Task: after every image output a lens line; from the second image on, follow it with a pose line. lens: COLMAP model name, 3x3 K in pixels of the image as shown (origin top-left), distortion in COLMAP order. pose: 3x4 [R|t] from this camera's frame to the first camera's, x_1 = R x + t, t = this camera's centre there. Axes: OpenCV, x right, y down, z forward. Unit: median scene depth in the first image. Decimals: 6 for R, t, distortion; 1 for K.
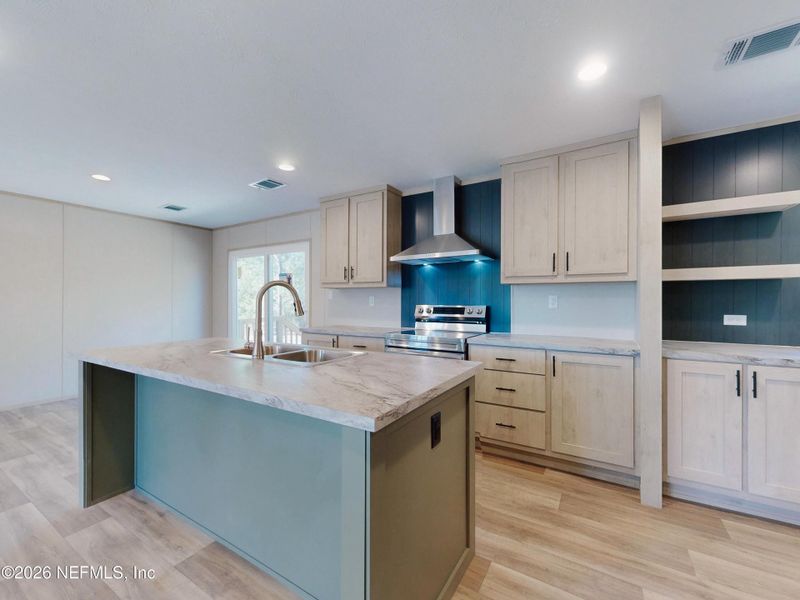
lens RADIAL K [[335.0, 0, 402.7], [0, 335.0, 303.1], [0, 0, 1]] dist [-0.001121, -0.000166]
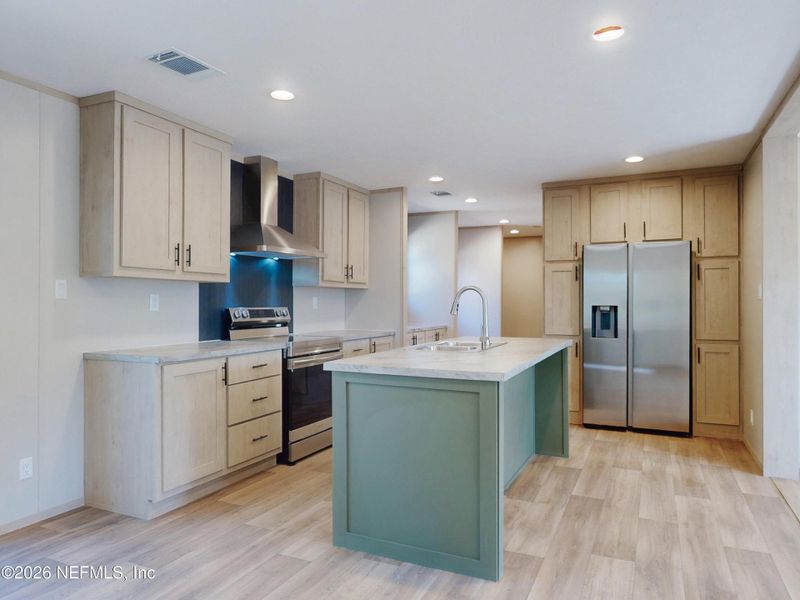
lens RADIAL K [[543.2, 0, 400.0], [0, 543.2, 300.0], [0, 0, 1]] dist [0.004069, -0.000205]
pose [[-0.103728, 0.003148, 0.994601, -1.298665], [0.006905, 0.999973, -0.002445, -0.006345], [-0.994582, 0.006614, -0.103747, 0.813847]]
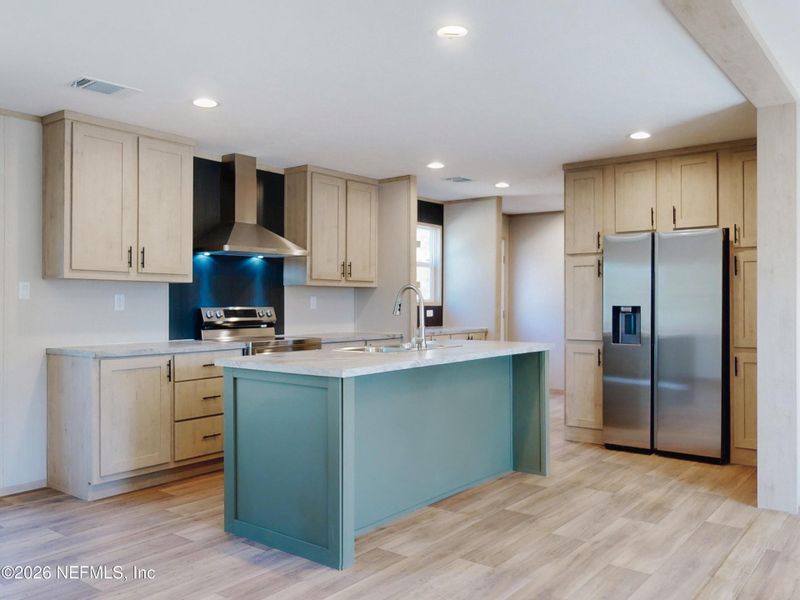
lens RADIAL K [[671.0, 0, 400.0], [0, 671.0, 300.0], [0, 0, 1]] dist [0.006331, 0.006675]
pose [[0.120222, 0.002218, 0.992745, -1.508040], [0.007074, 0.999970, -0.003091, -0.003580], [-0.992722, 0.007395, 0.120203, 0.416095]]
